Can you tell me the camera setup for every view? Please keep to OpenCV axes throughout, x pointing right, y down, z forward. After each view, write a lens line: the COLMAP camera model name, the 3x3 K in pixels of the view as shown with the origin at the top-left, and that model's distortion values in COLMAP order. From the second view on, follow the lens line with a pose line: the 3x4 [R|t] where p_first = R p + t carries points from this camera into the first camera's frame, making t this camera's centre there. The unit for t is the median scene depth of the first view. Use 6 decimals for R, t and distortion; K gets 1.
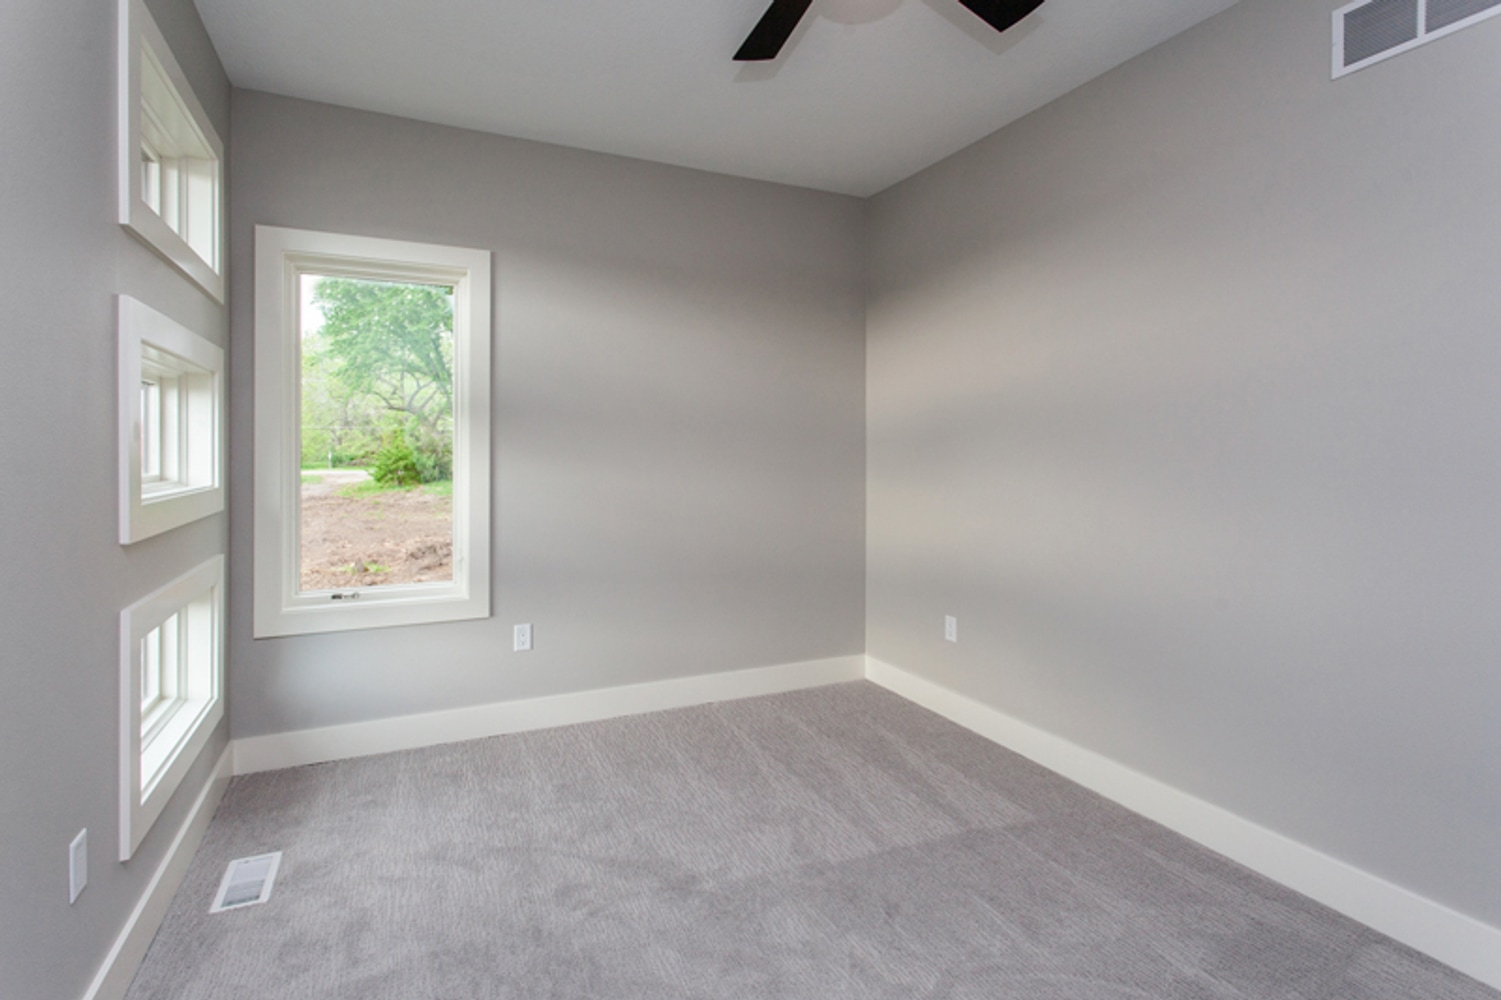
lens RADIAL K [[733.4, 0, 724.6], [0, 733.4, 456.2], [0, 0, 1]] dist [0.005094, 0.000578]
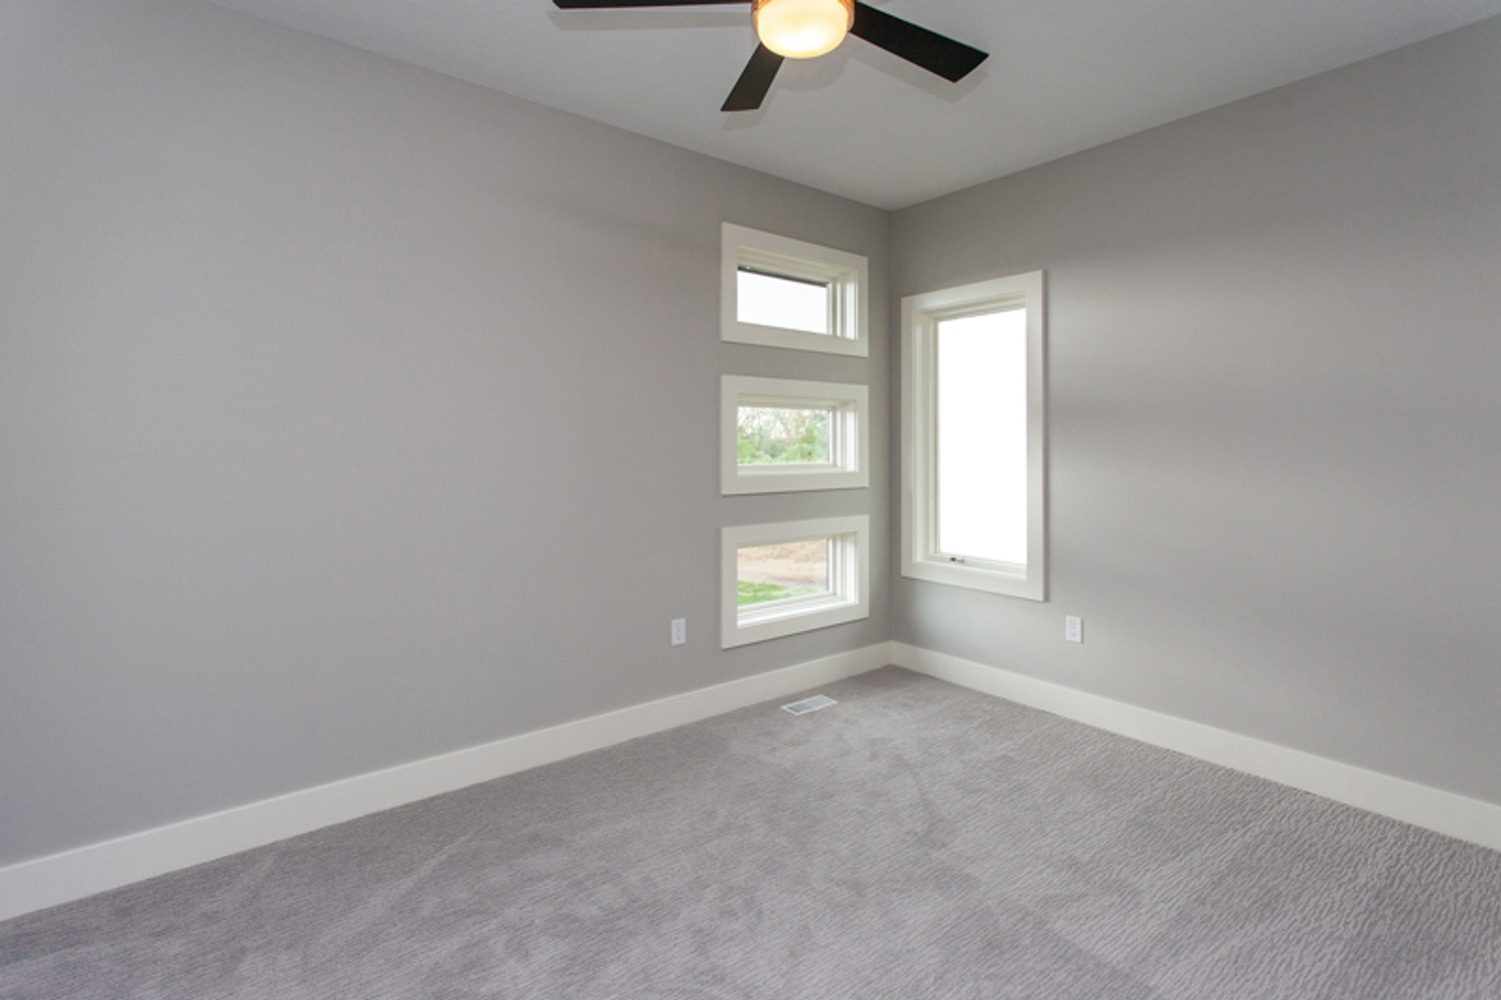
lens RADIAL K [[718.4, 0, 752.1], [0, 718.4, 440.0], [0, 0, 1]] dist [0.017696, -0.000145]
pose [[0.254722, -0.008438, -0.966978, 0.733468], [-0.008713, 0.999901, -0.011021, -0.008490], [0.966975, 0.011233, 0.254623, 0.357101]]
